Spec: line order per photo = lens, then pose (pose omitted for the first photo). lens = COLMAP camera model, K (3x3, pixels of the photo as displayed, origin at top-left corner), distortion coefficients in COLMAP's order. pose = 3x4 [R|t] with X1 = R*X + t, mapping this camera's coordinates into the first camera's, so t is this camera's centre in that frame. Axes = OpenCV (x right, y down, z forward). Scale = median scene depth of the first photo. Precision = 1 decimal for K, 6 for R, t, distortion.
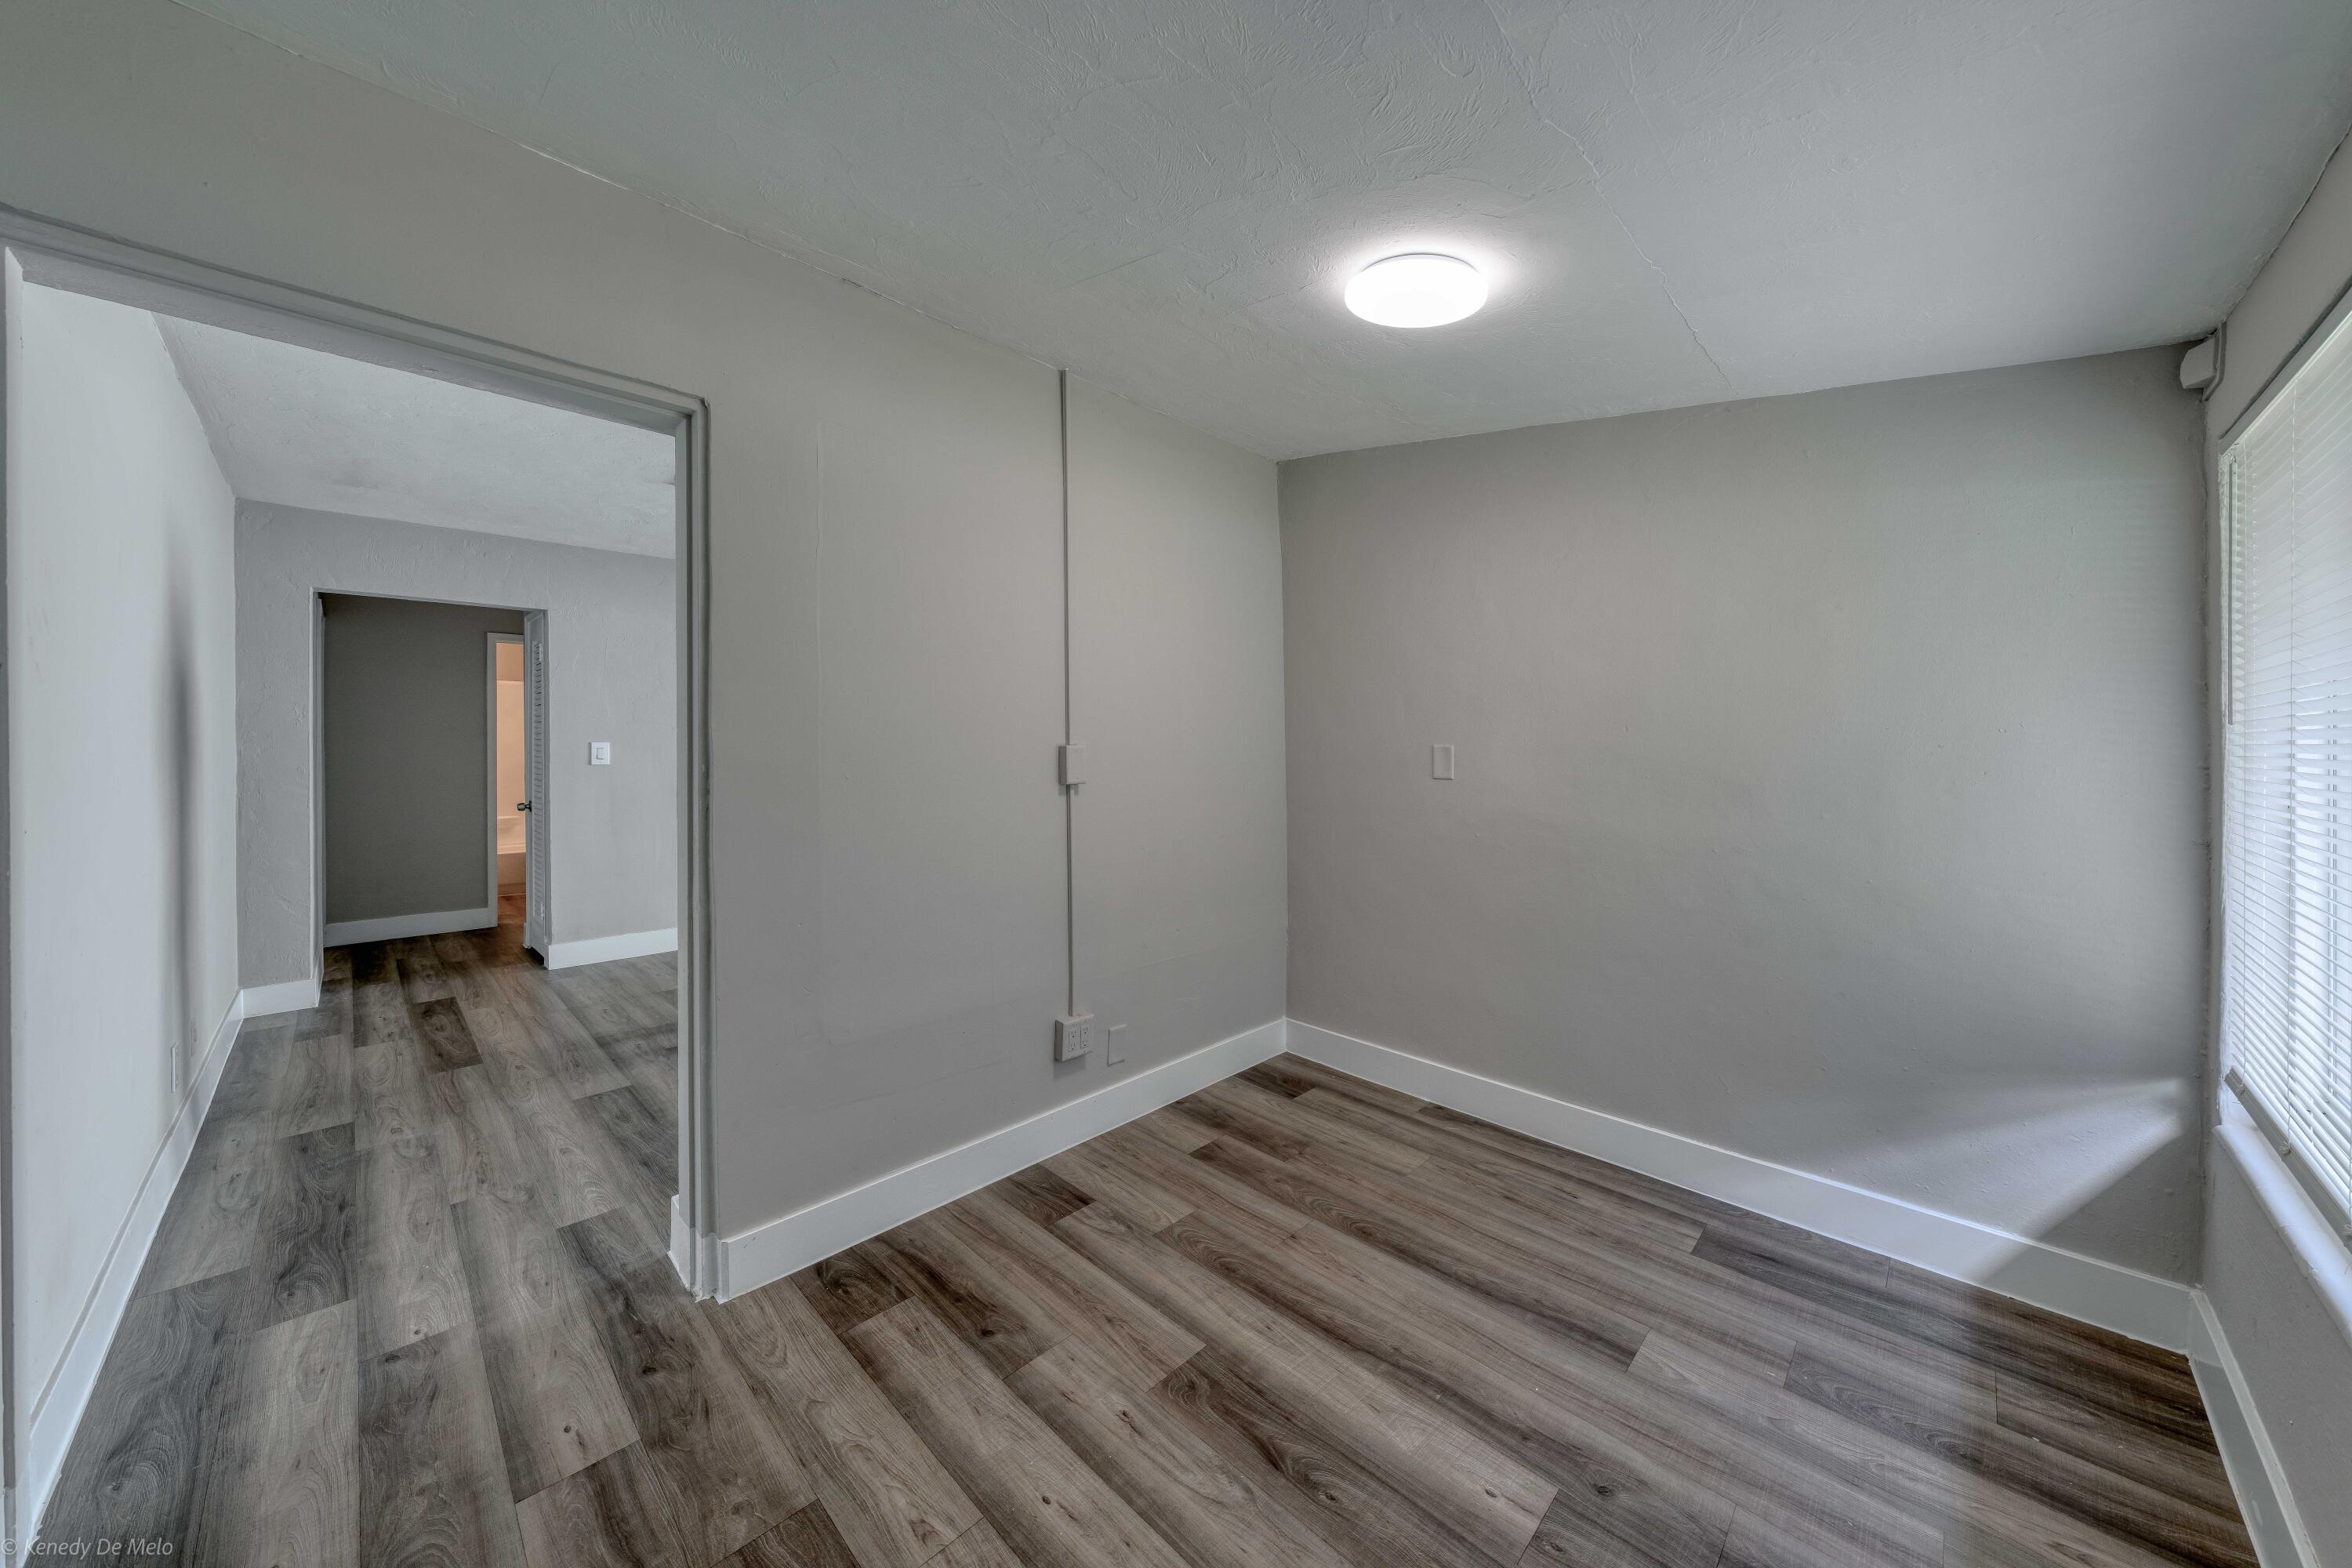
lens RADIAL K [[806.5, 0, 1187.9], [0, 806.5, 750.1], [0, 0, 1]] dist [-0.000315, -0.000072]
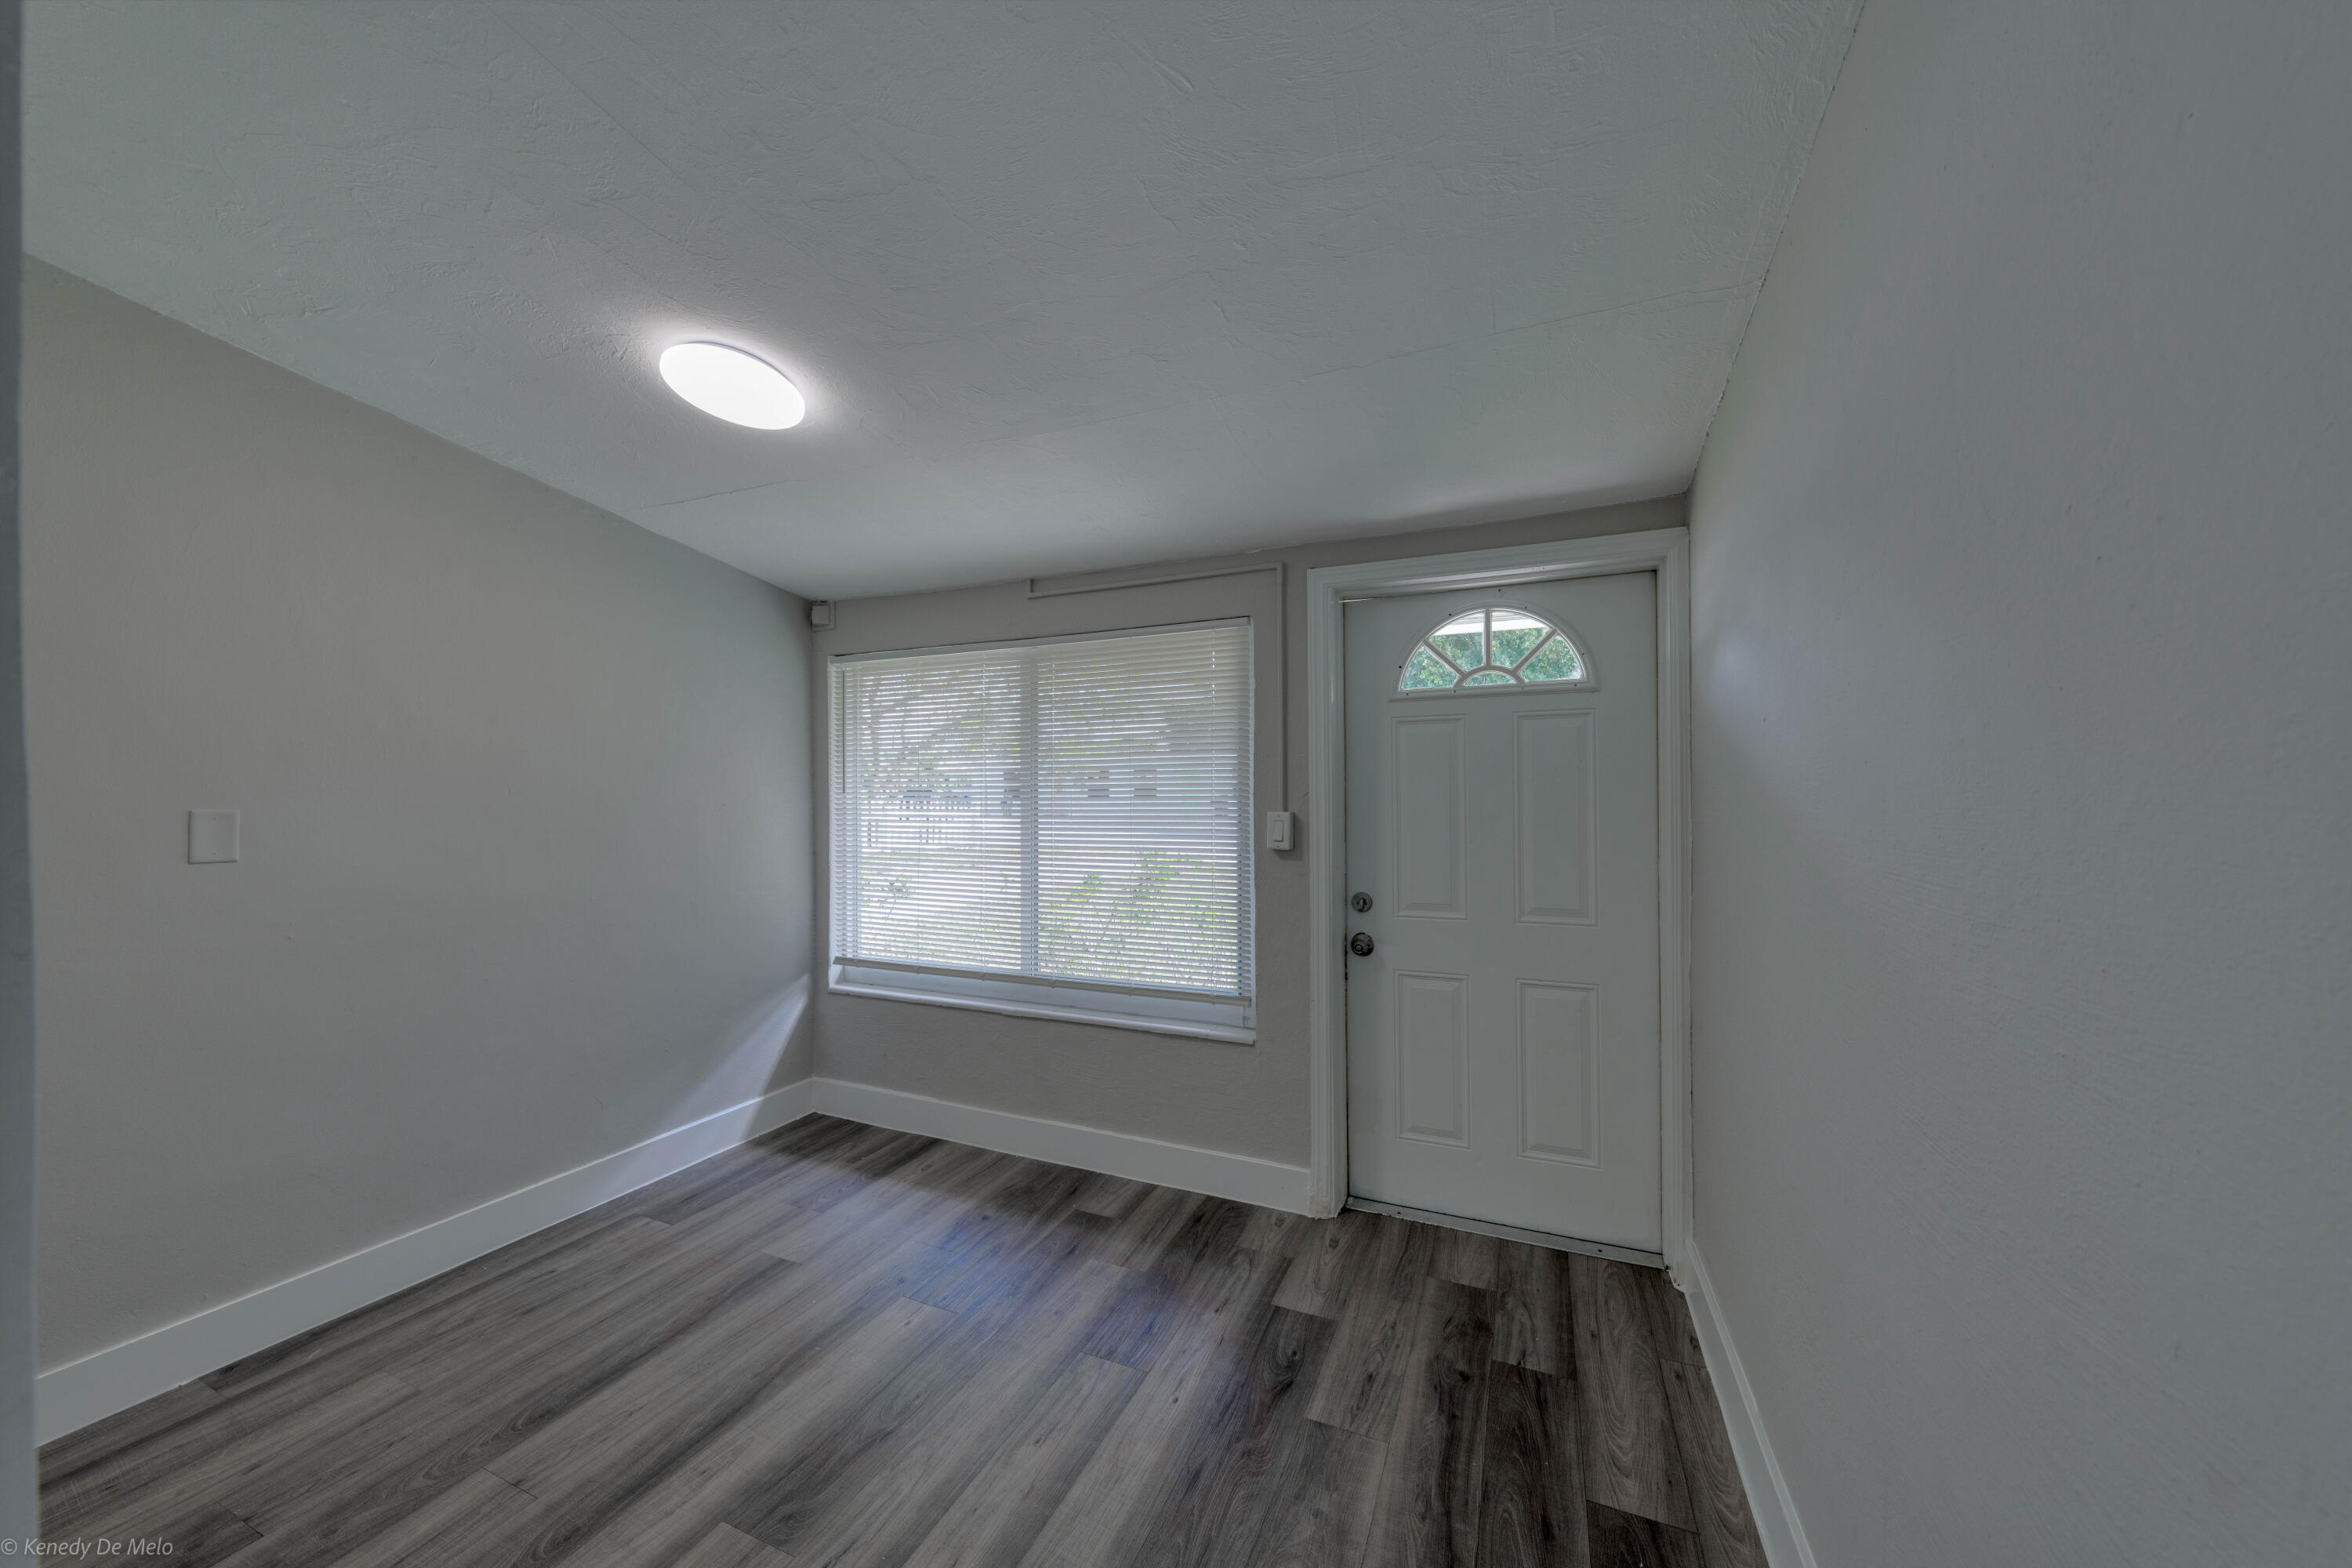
lens RADIAL K [[810.6, 0, 1176.0], [0, 810.6, 784.0], [0, 0, 1]] dist [0.001118, 0.000160]
pose [[-0.339223, 0.014045, 0.940601, -0.845572], [0.008335, 0.999894, -0.011924, -0.020177], [-0.940669, 0.003795, -0.339304, 0.744849]]
